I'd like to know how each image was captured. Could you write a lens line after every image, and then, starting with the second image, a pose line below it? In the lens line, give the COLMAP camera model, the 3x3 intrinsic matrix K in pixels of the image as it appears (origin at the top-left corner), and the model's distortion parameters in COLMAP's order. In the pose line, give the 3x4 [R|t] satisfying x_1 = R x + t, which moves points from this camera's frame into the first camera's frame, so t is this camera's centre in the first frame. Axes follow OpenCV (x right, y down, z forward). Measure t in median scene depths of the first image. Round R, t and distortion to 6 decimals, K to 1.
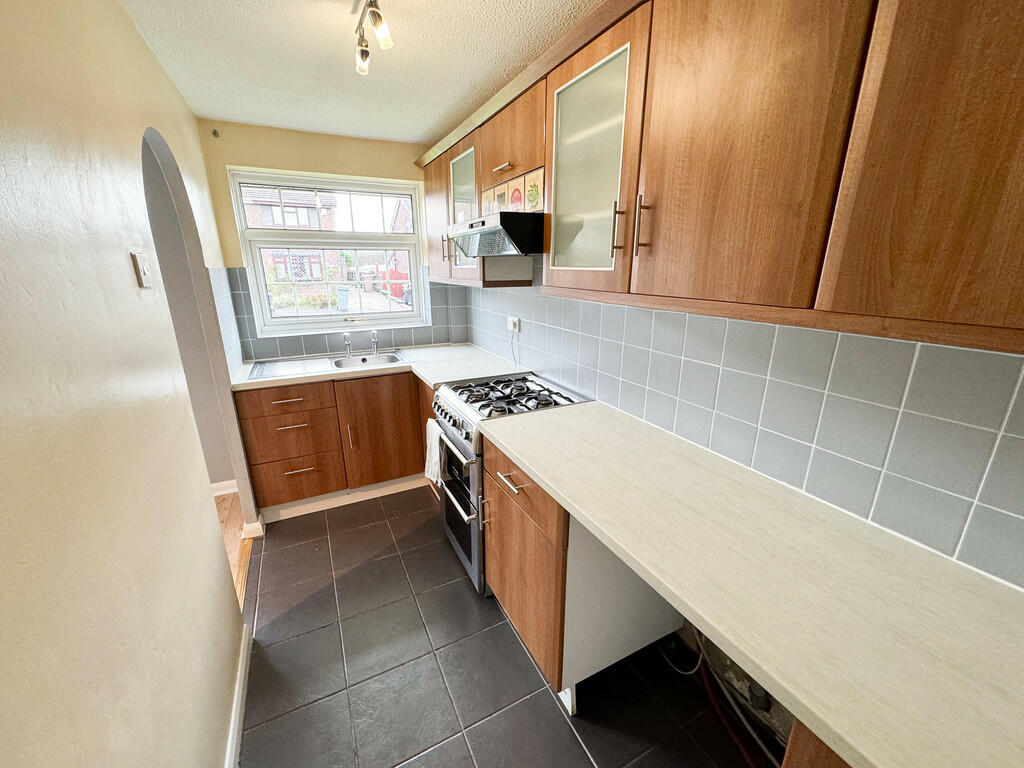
lens RADIAL K [[408.8, 0, 511.1], [0, 408.8, 385.8], [0, 0, 1]] dist [-0.007424, 0.000081]
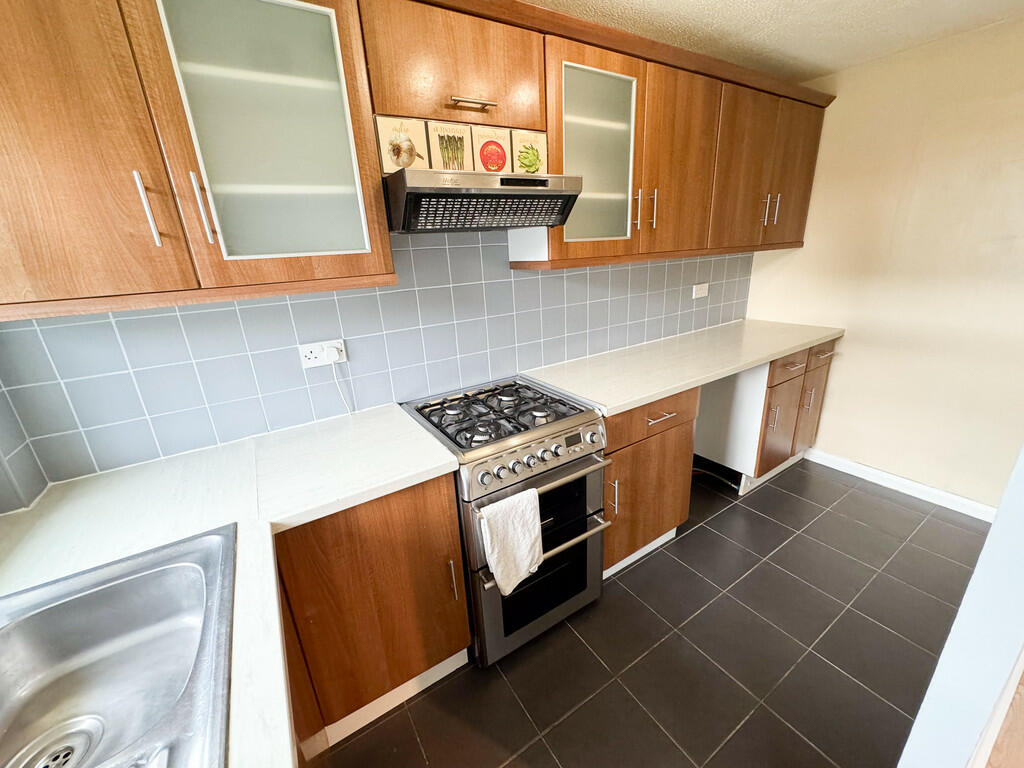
lens RADIAL K [[408.8, 0, 511.8], [0, 408.8, 384.6], [0, 0, 1]] dist [-0.007424, 0.000081]
pose [[-0.085828, -0.310150, 0.946805, -0.939408], [0.333328, 0.886610, 0.320648, -0.334284], [-0.938896, 0.343117, 0.027286, 1.194255]]
